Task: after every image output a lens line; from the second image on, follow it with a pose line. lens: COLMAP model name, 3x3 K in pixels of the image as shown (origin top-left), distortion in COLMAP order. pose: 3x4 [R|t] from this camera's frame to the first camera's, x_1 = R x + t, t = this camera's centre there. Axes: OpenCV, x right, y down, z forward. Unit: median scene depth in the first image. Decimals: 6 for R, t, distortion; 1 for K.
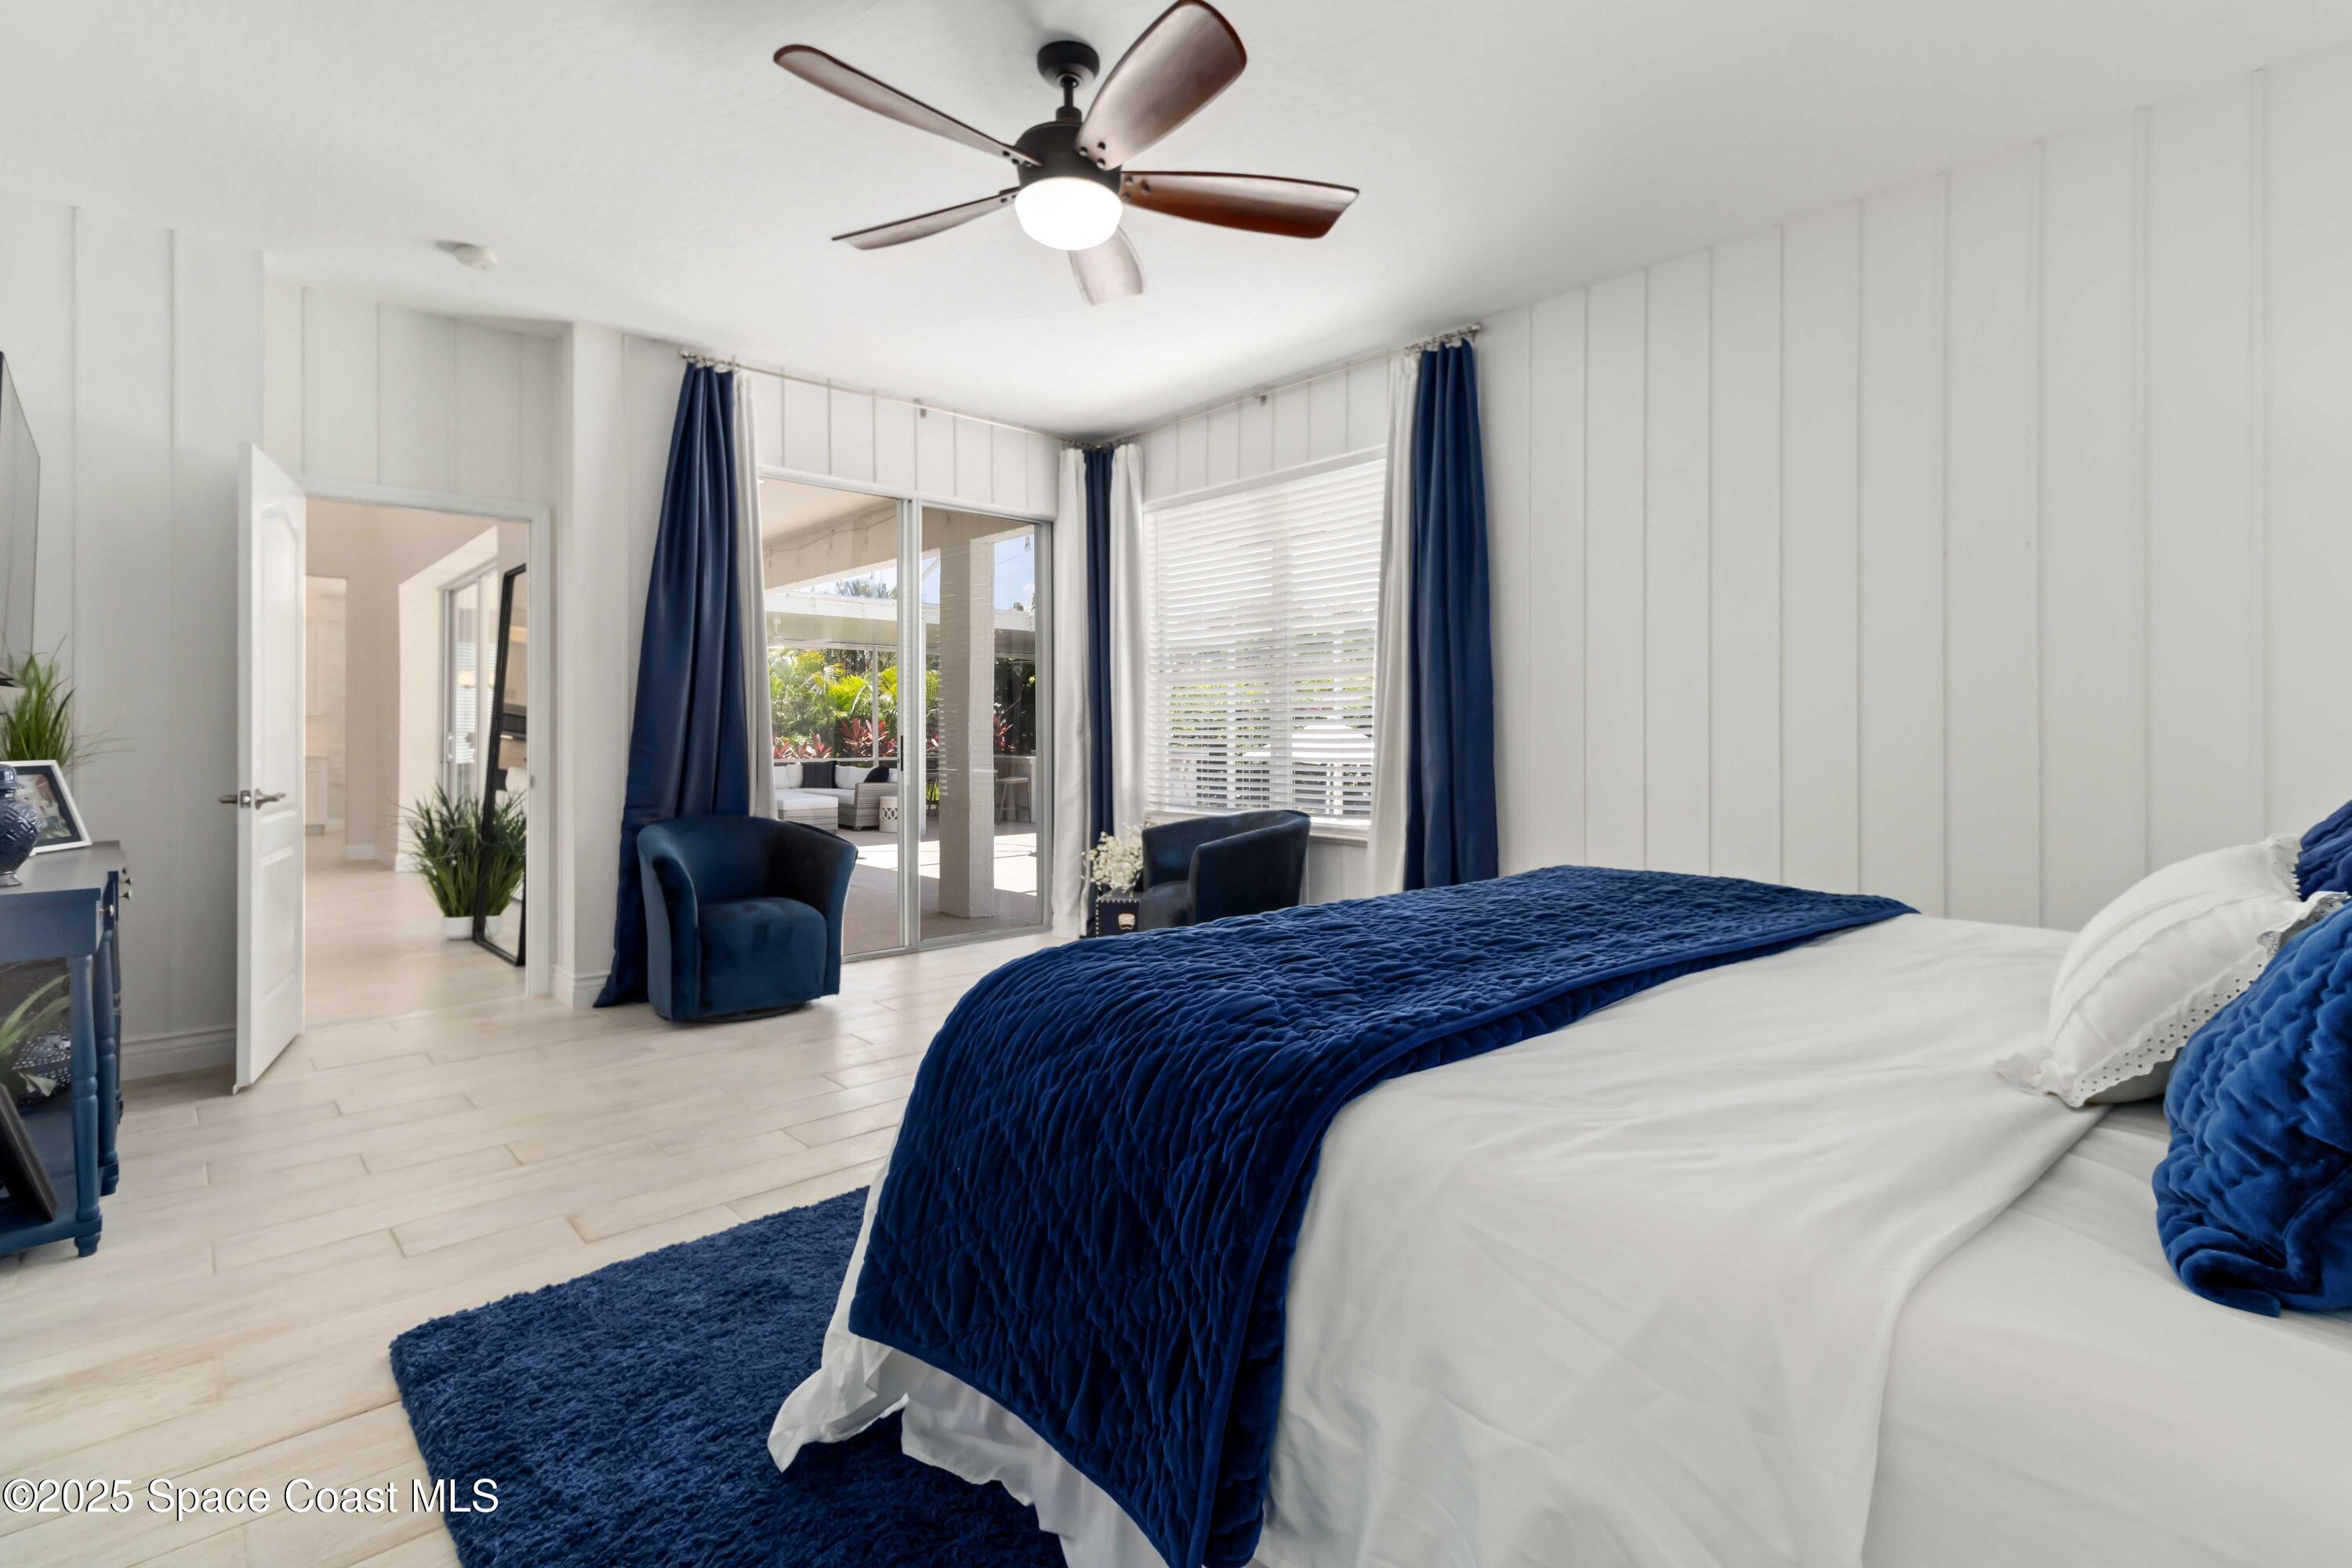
lens RADIAL K [[1090.2, 0, 1178.3], [0, 1090.2, 745.1], [0, 0, 1]] dist [0.003161, 0.000685]
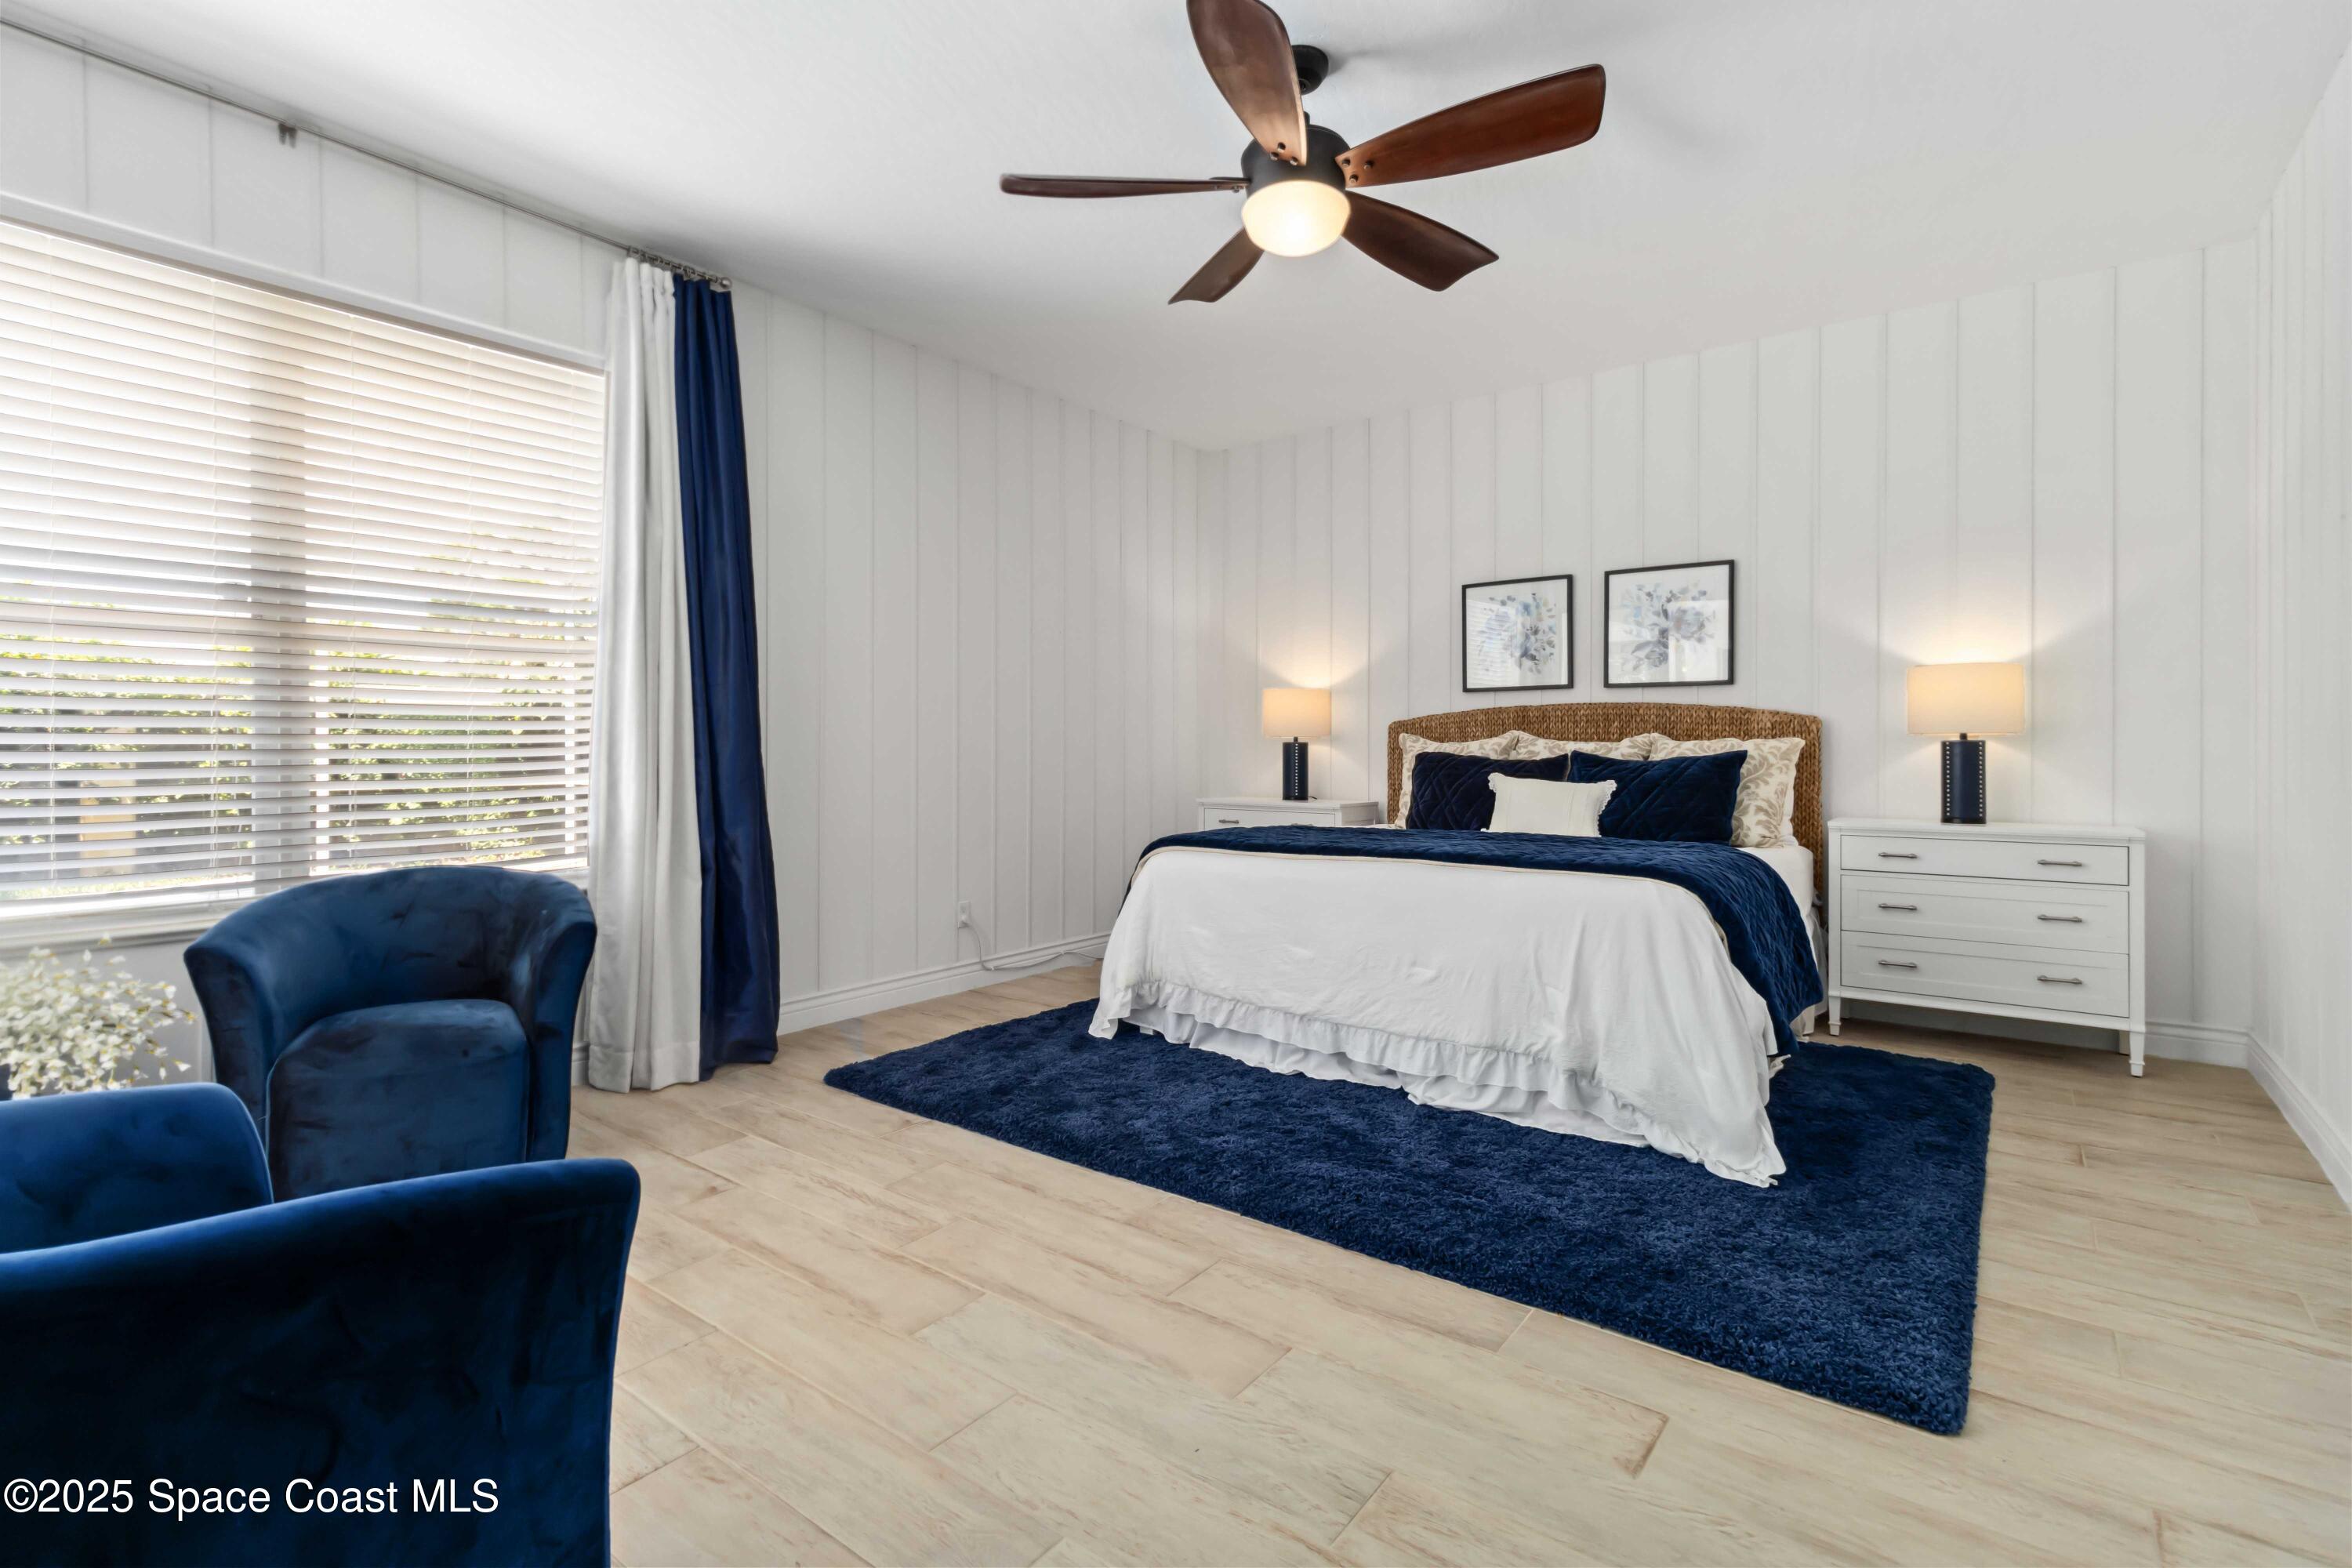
lens RADIAL K [[1090.2, 0, 1178.3], [0, 1090.2, 745.1], [0, 0, 1]] dist [0.003161, 0.000685]
pose [[-0.169794, 0.006376, 0.985459, -1.154881], [0.004725, 0.999973, -0.005656, 0.001039], [-0.985468, 0.003695, -0.169819, 1.374154]]
